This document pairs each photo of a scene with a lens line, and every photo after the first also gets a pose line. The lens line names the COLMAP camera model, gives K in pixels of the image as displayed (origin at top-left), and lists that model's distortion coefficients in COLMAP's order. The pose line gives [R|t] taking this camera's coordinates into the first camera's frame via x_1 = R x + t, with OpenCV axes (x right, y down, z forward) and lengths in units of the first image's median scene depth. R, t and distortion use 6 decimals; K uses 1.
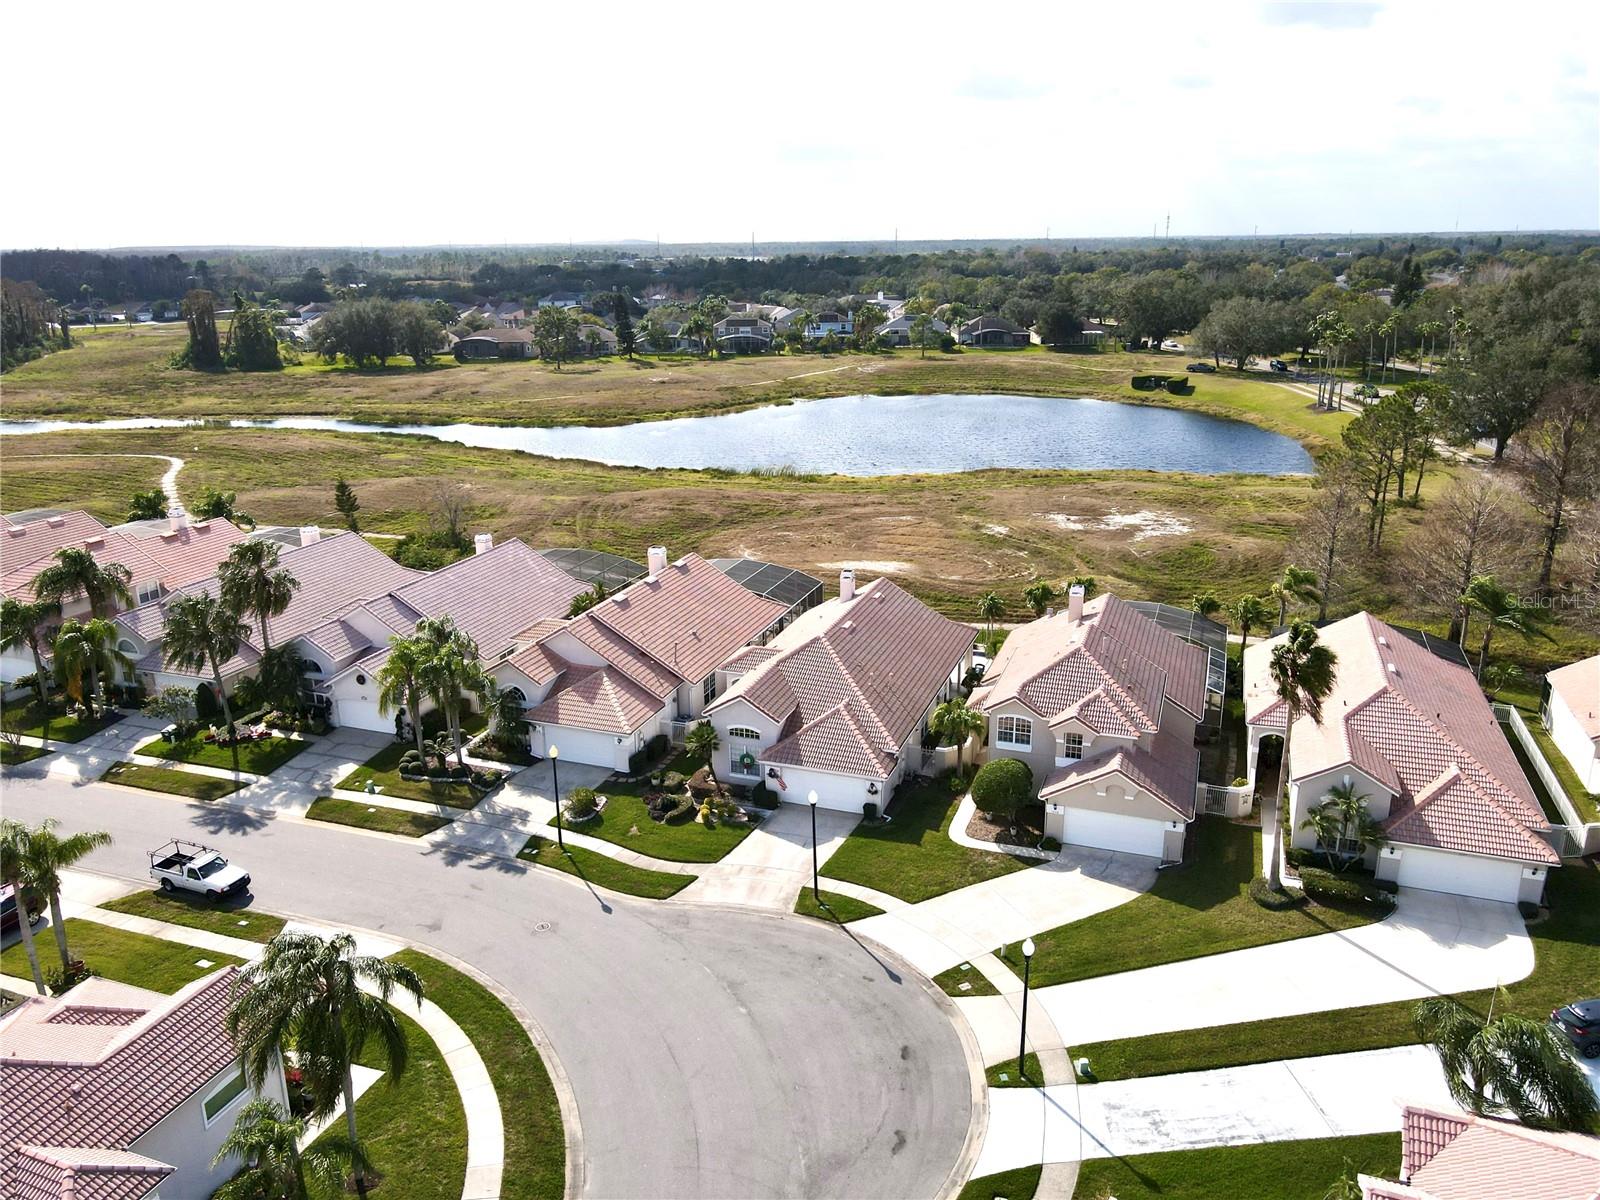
lens RADIAL K [[1164.5, 0, 800.0], [0, 1164.5, 600.0], [0, 0, 1]] dist [-0.004284, 0.020491]
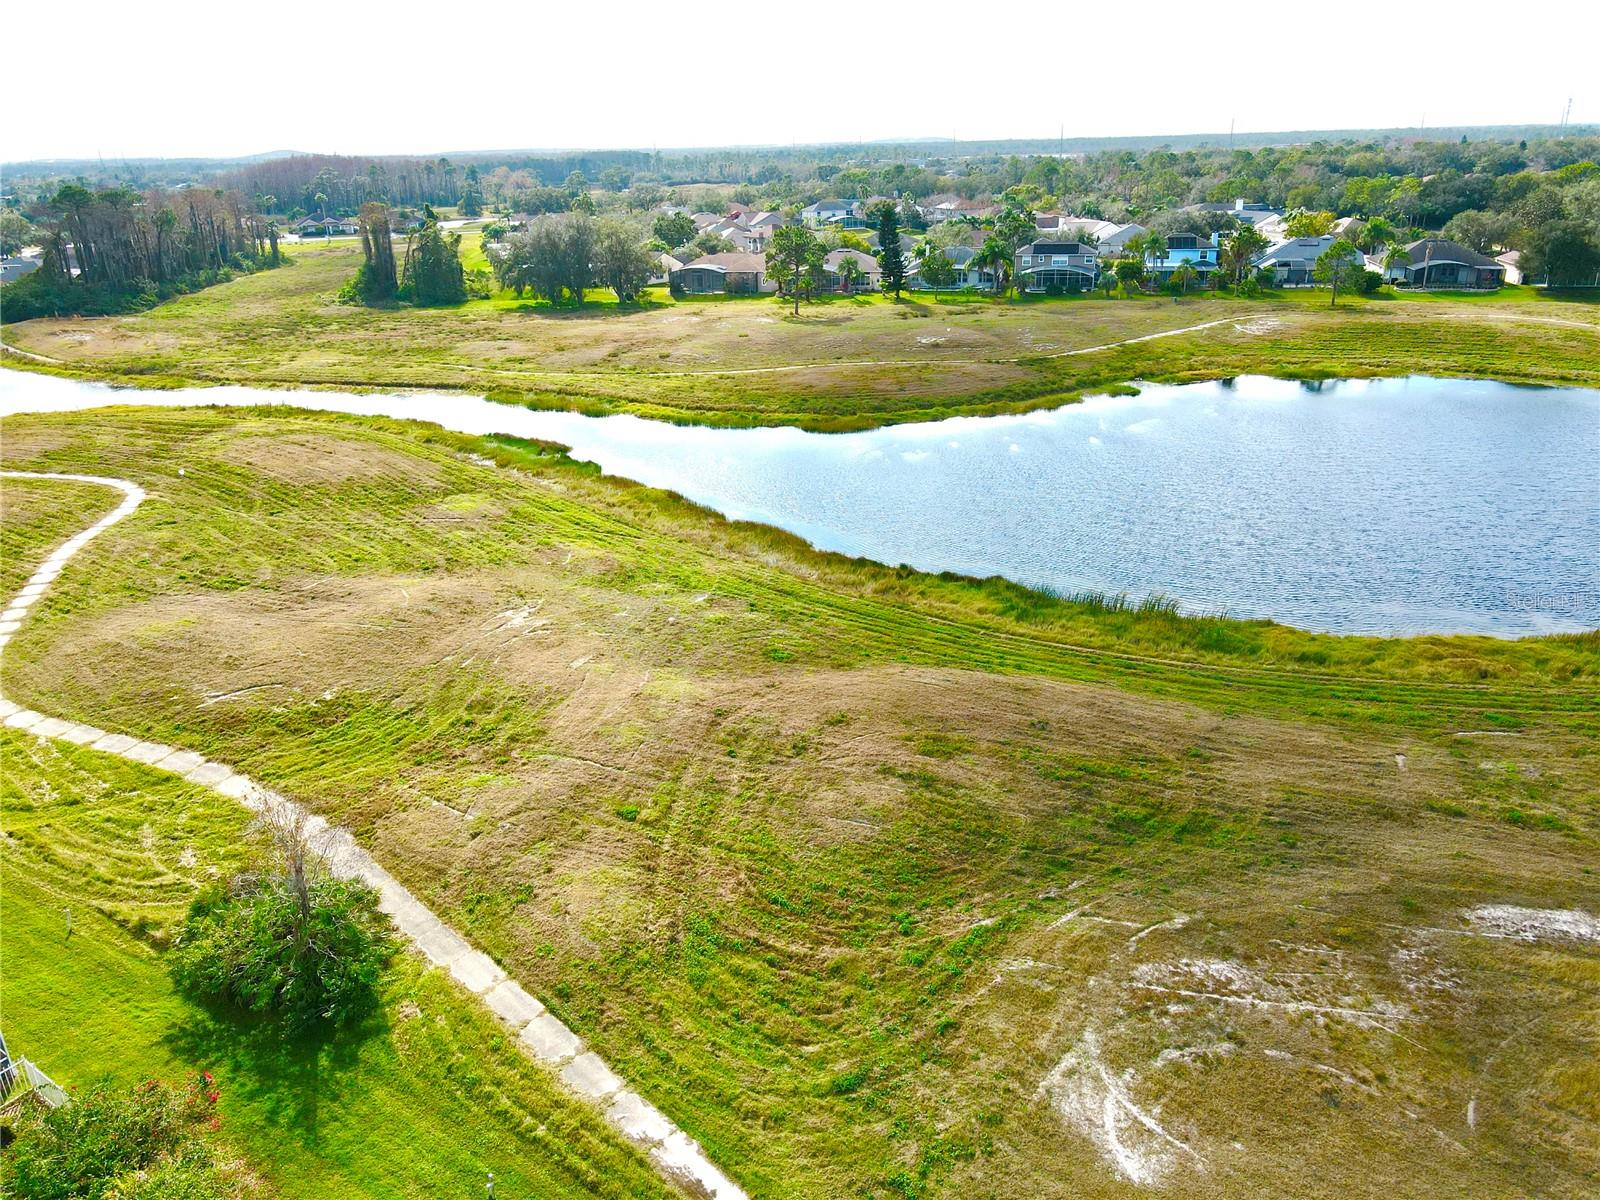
lens RADIAL K [[1164.5, 0, 800.0], [0, 1164.5, 600.0], [0, 0, 1]] dist [-0.004284, 0.020491]
pose [[0.971423, 0.076234, -0.224778, -0.033069], [-0.058471, 0.994693, 0.084658, -0.097480], [0.230038, -0.069095, 0.970726, 0.333554]]
